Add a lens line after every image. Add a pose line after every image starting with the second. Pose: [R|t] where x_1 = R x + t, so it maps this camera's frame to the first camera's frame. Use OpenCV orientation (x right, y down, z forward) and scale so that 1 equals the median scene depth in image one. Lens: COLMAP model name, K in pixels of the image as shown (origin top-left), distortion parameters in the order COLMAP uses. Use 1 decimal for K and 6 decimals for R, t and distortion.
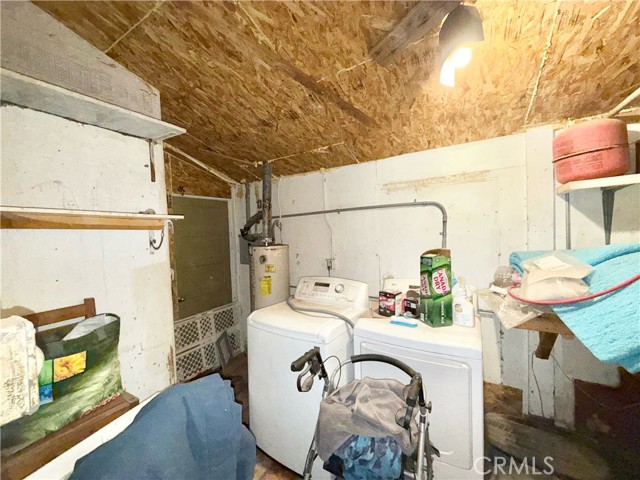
lens RADIAL K [[255.2, 0, 319.4], [0, 255.2, 238.3], [0, 0, 1]] dist [0.002526, -0.000668]
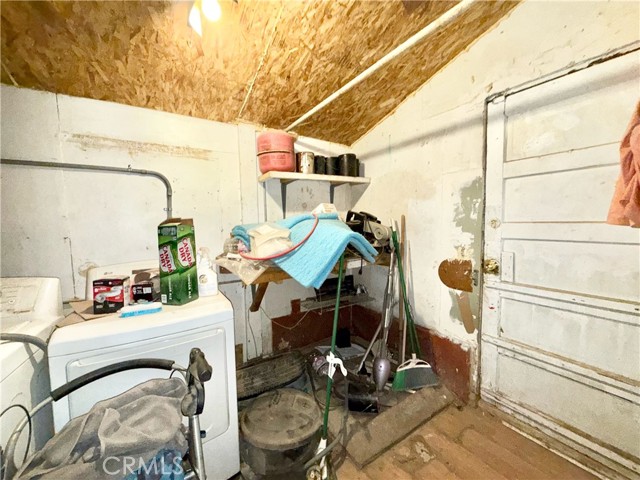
lens RADIAL K [[255.2, 0, 319.5], [0, 255.2, 237.6], [0, 0, 1]] dist [0.002526, -0.000668]
pose [[0.452597, -0.031933, 0.891143, -0.101159], [0.028006, 0.999375, 0.021588, 0.100133], [-0.891275, 0.015187, 0.453208, 0.157127]]
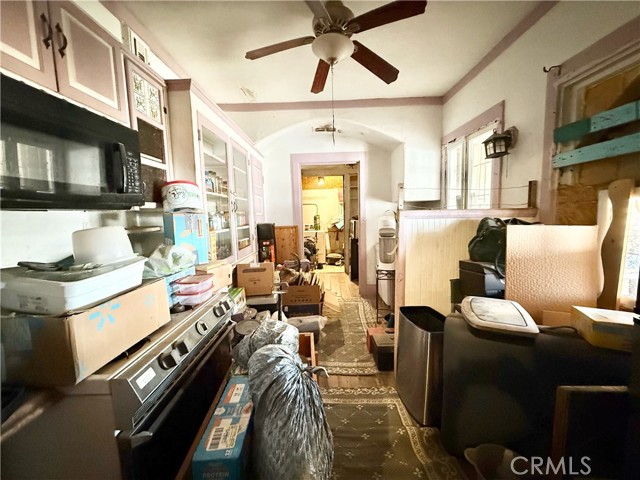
lens RADIAL K [[255.2, 0, 320.6], [0, 255.2, 237.1], [0, 0, 1]] dist [0.002526, -0.000668]
pose [[0.854173, -0.038136, 0.518589, -1.832013], [0.006431, 0.998006, 0.062798, 0.147575], [-0.519950, -0.050305, 0.852714, -2.882967]]
